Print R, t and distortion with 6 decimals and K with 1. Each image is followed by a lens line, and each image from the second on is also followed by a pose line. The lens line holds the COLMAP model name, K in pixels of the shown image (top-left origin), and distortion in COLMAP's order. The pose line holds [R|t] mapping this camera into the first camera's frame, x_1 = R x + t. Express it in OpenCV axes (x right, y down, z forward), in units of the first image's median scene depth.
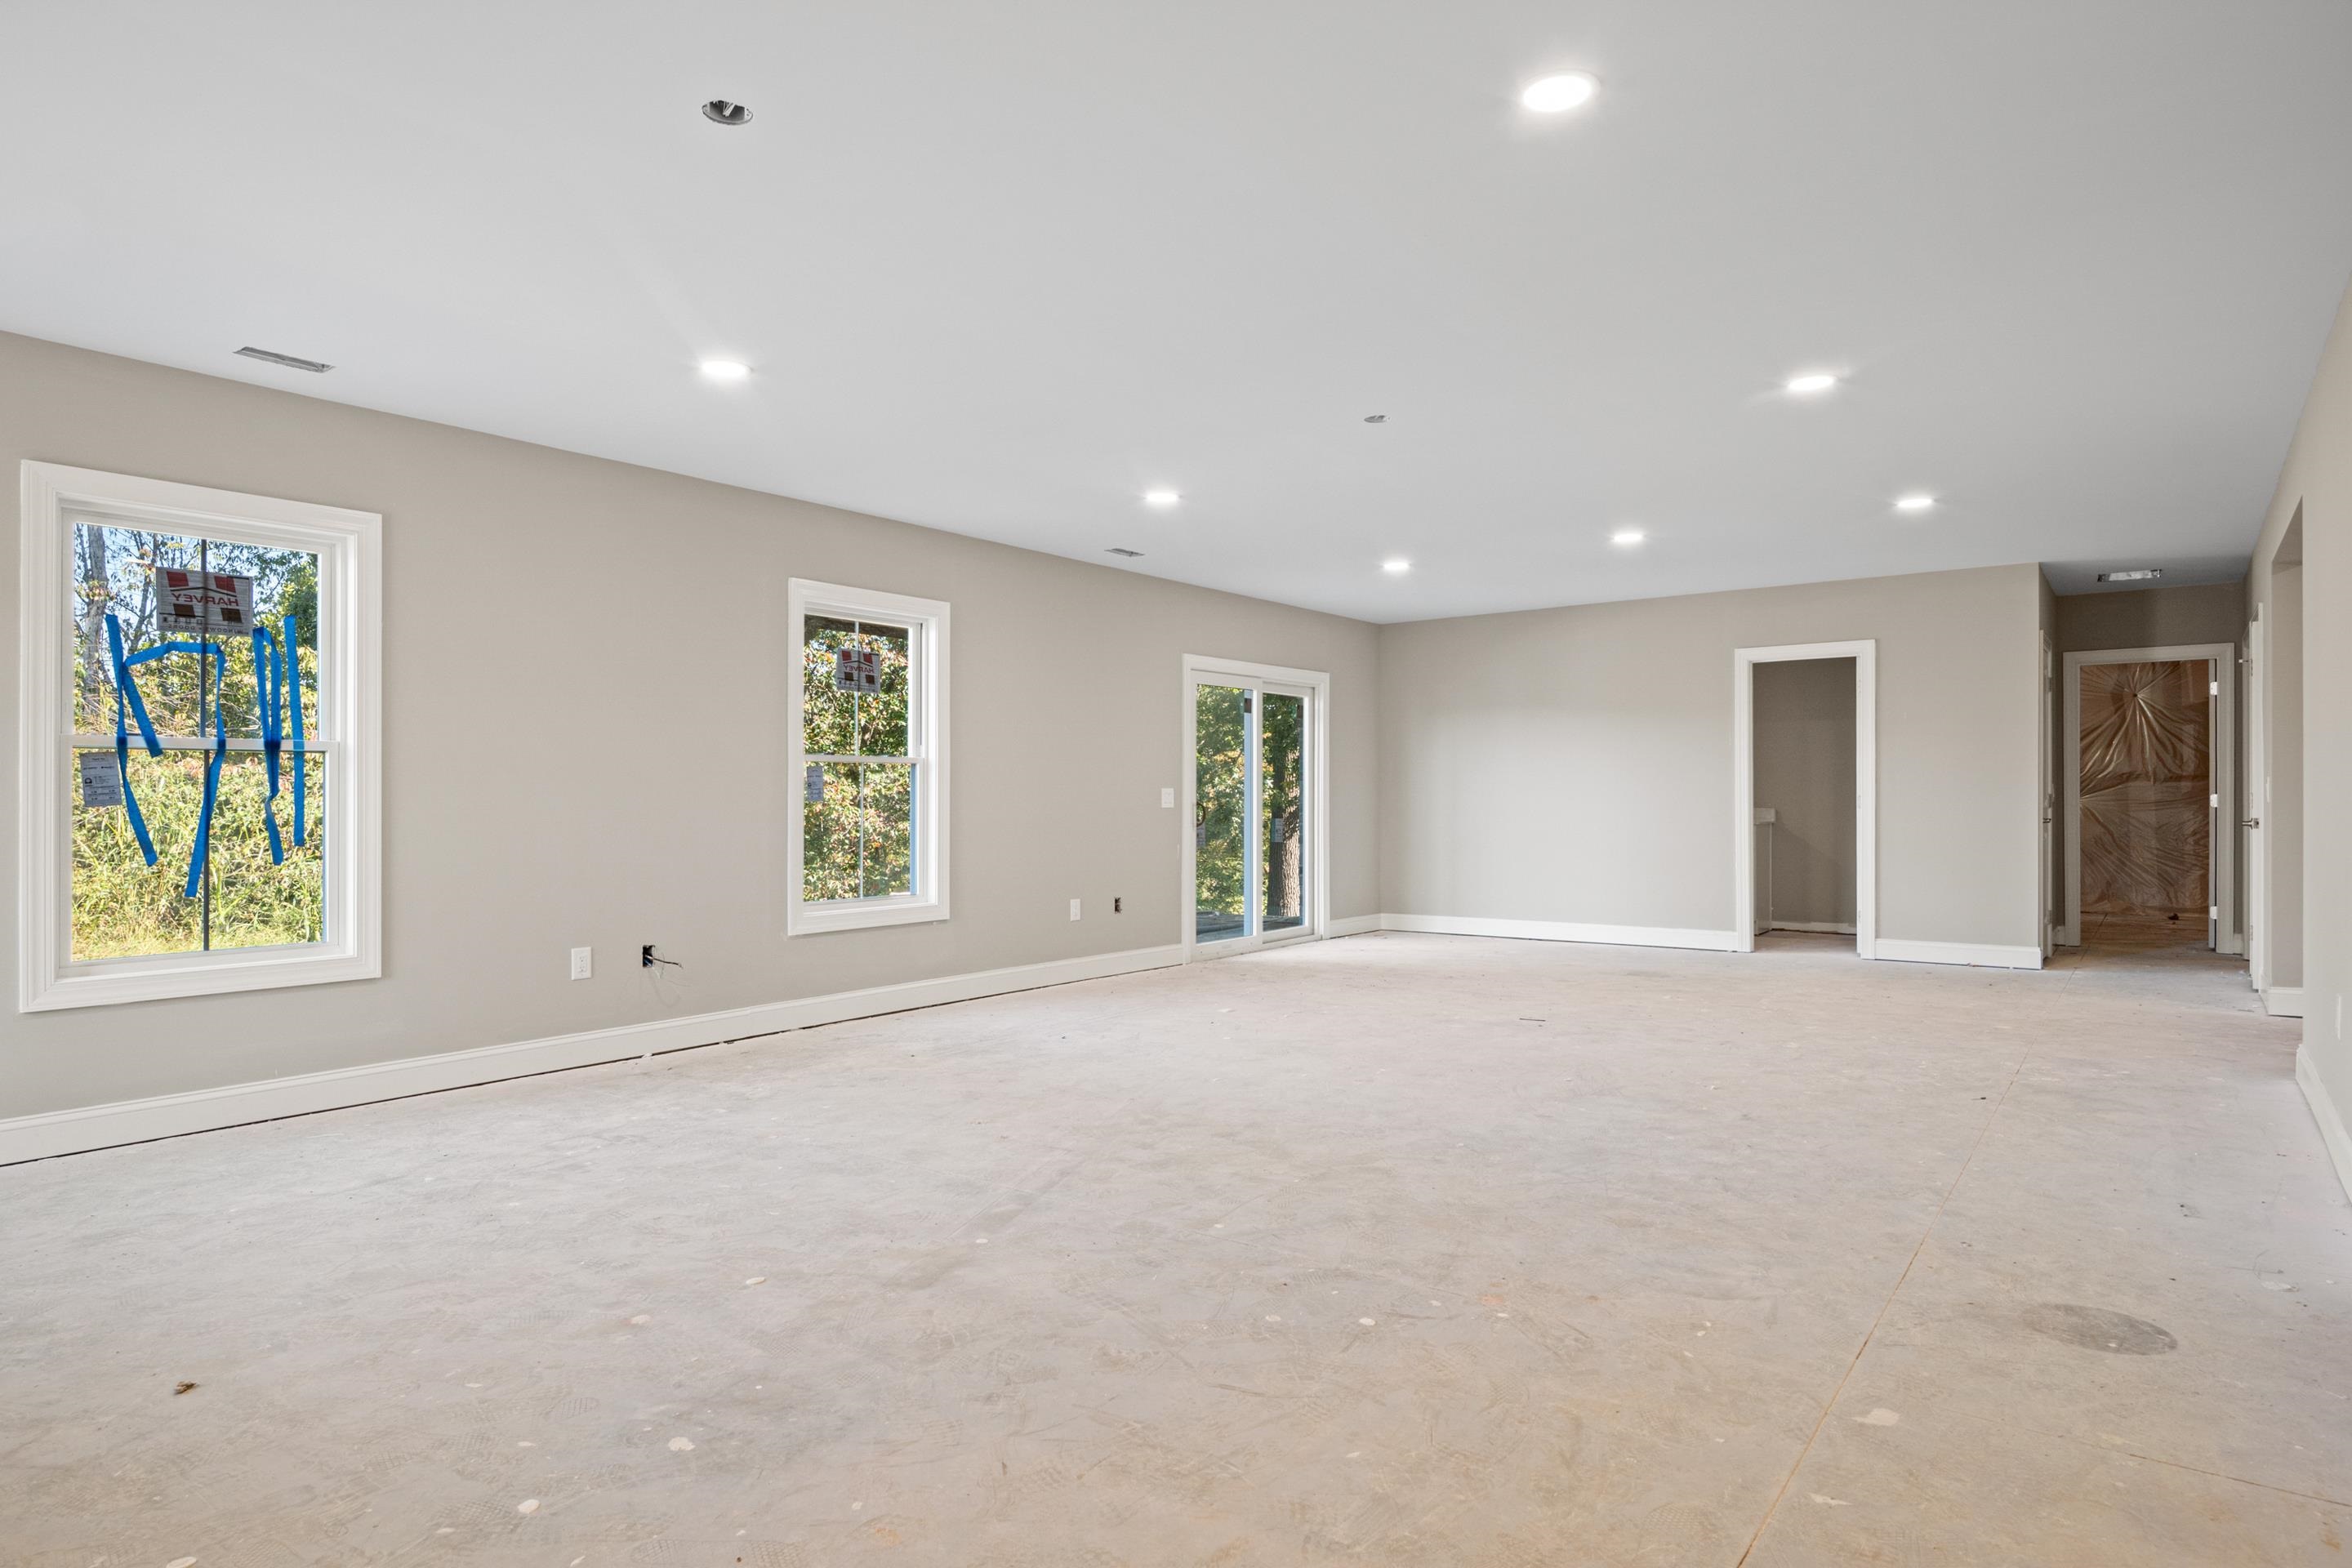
lens RADIAL K [[1355.3, 0, 1158.3], [0, 1355.3, 777.9], [0, 0, 1]] dist [-0.002642, -0.003814]
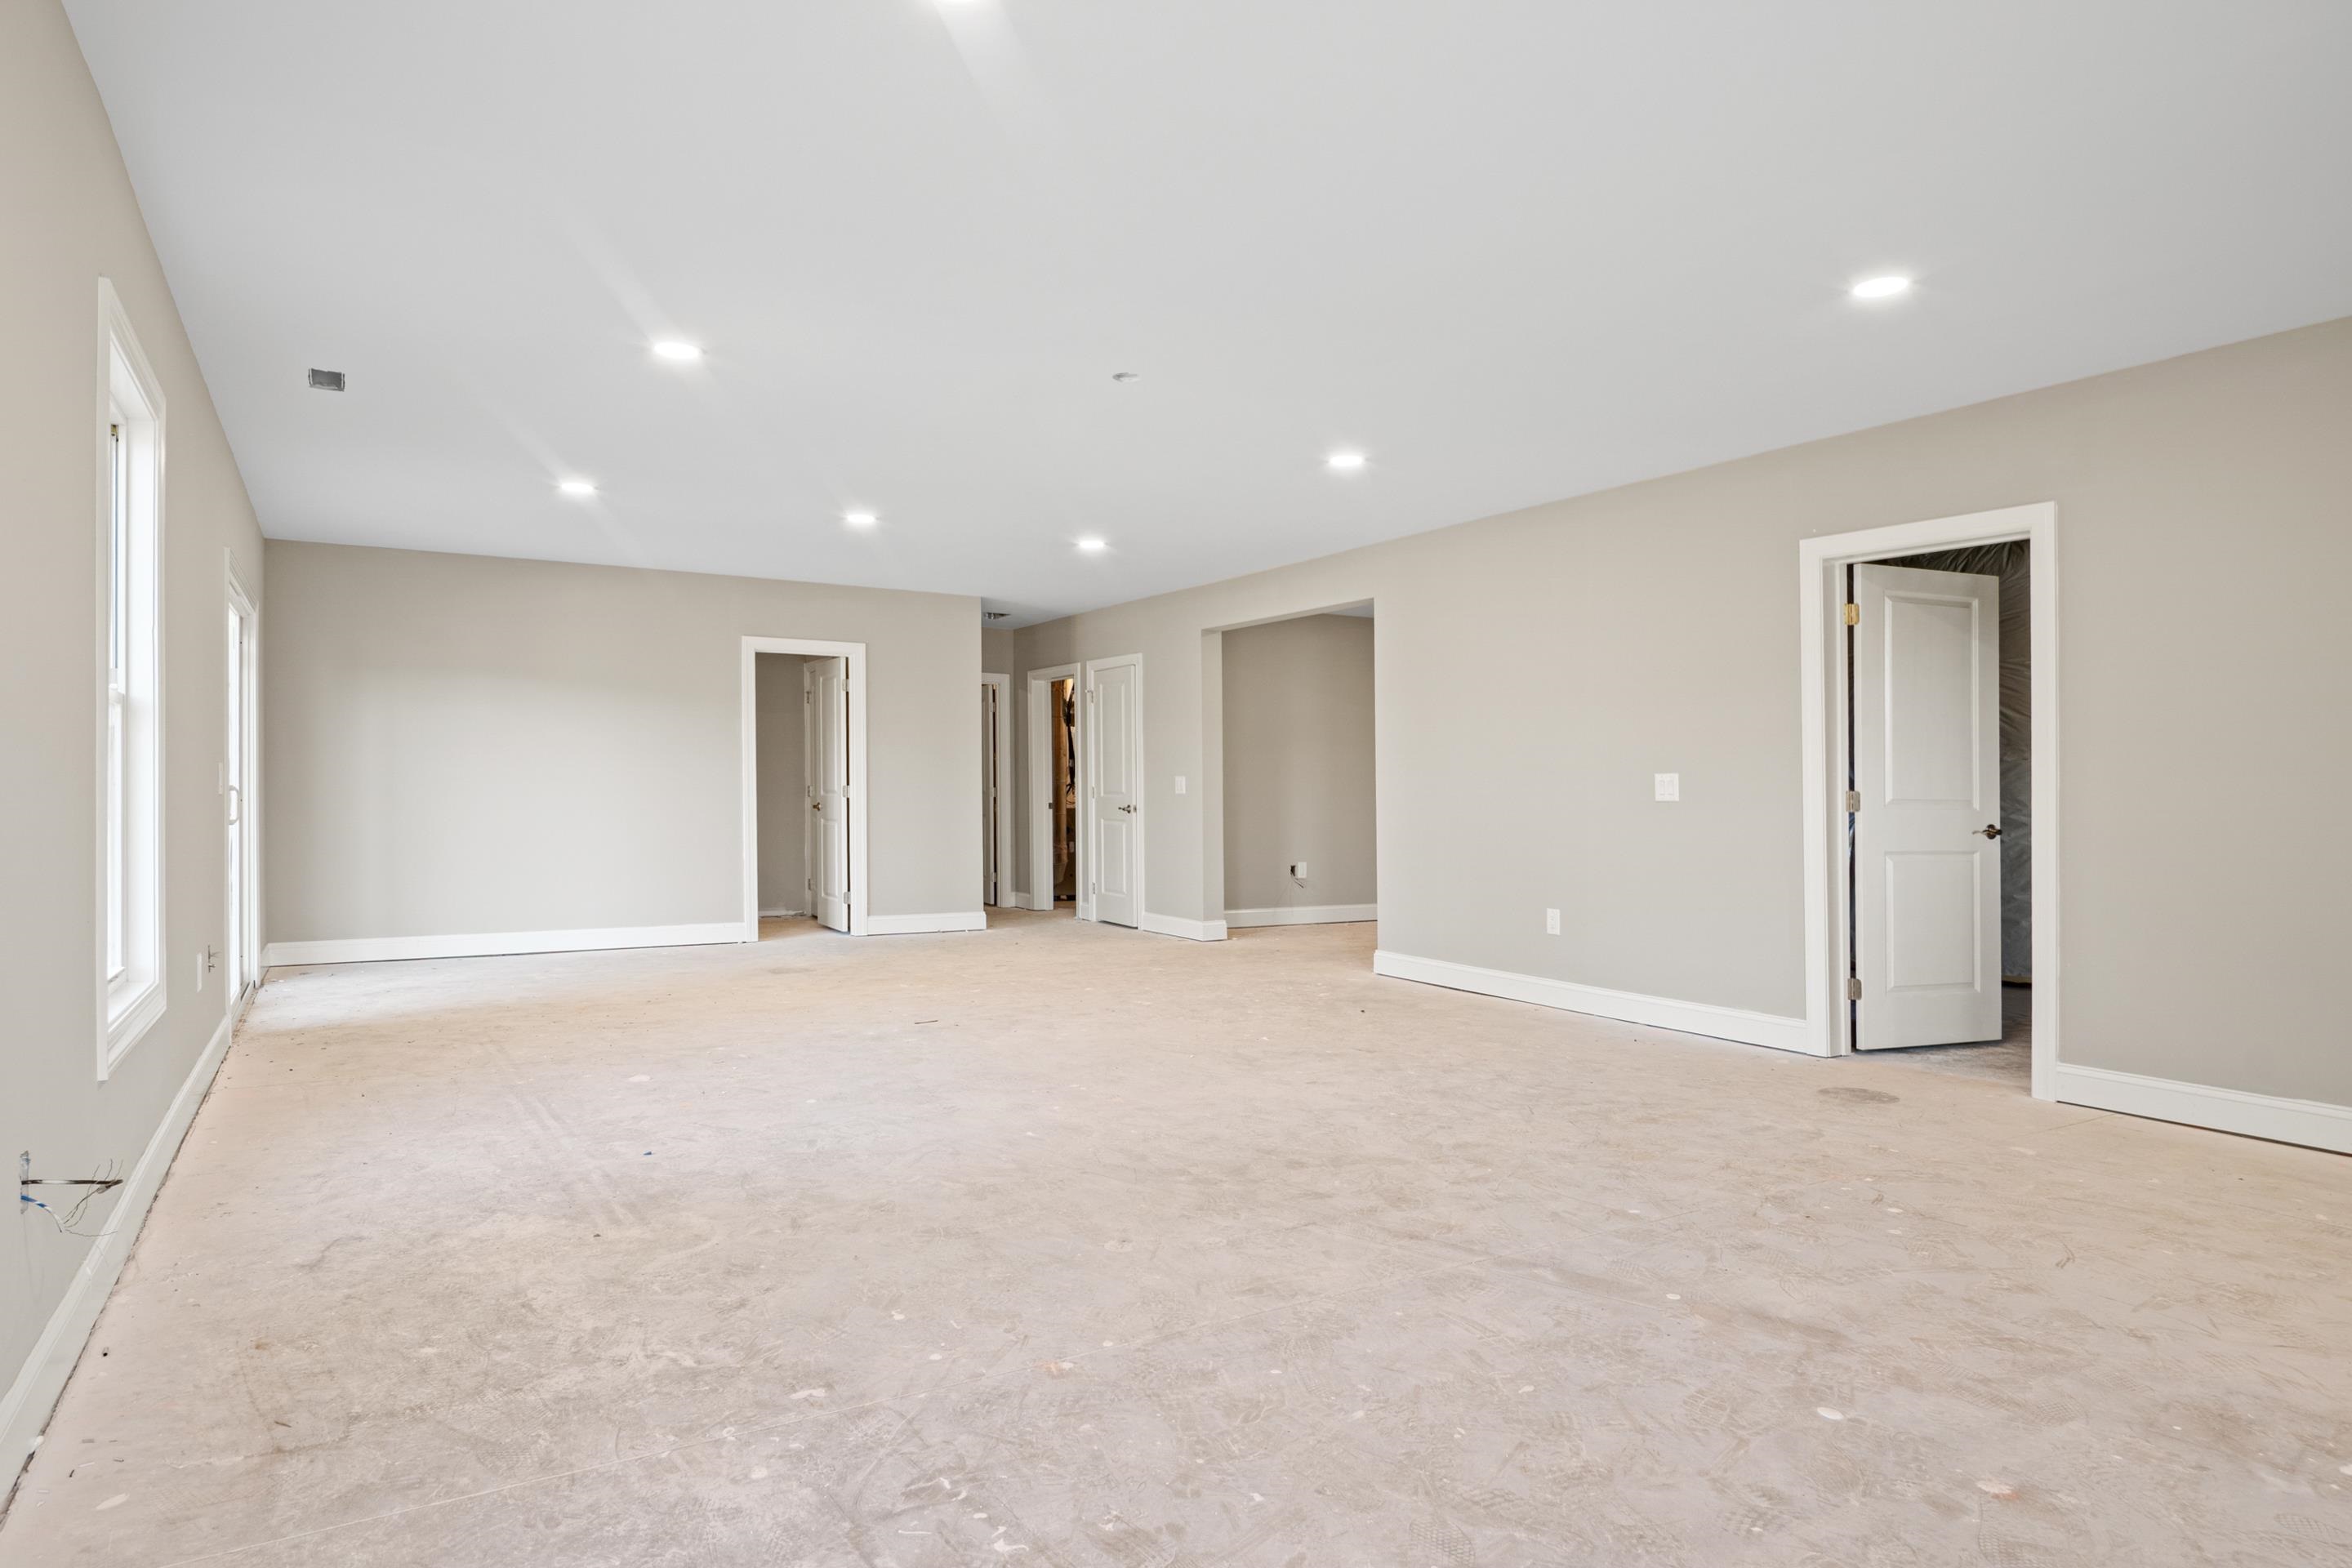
lens RADIAL K [[1355.3, 0, 1158.3], [0, 1355.3, 777.9], [0, 0, 1]] dist [-0.002642, -0.003814]
pose [[0.372382, 0.014342, 0.927969, -1.023598], [-0.022716, 0.999722, -0.006335, 0.020136], [-0.927801, -0.018721, 0.372605, 0.947935]]
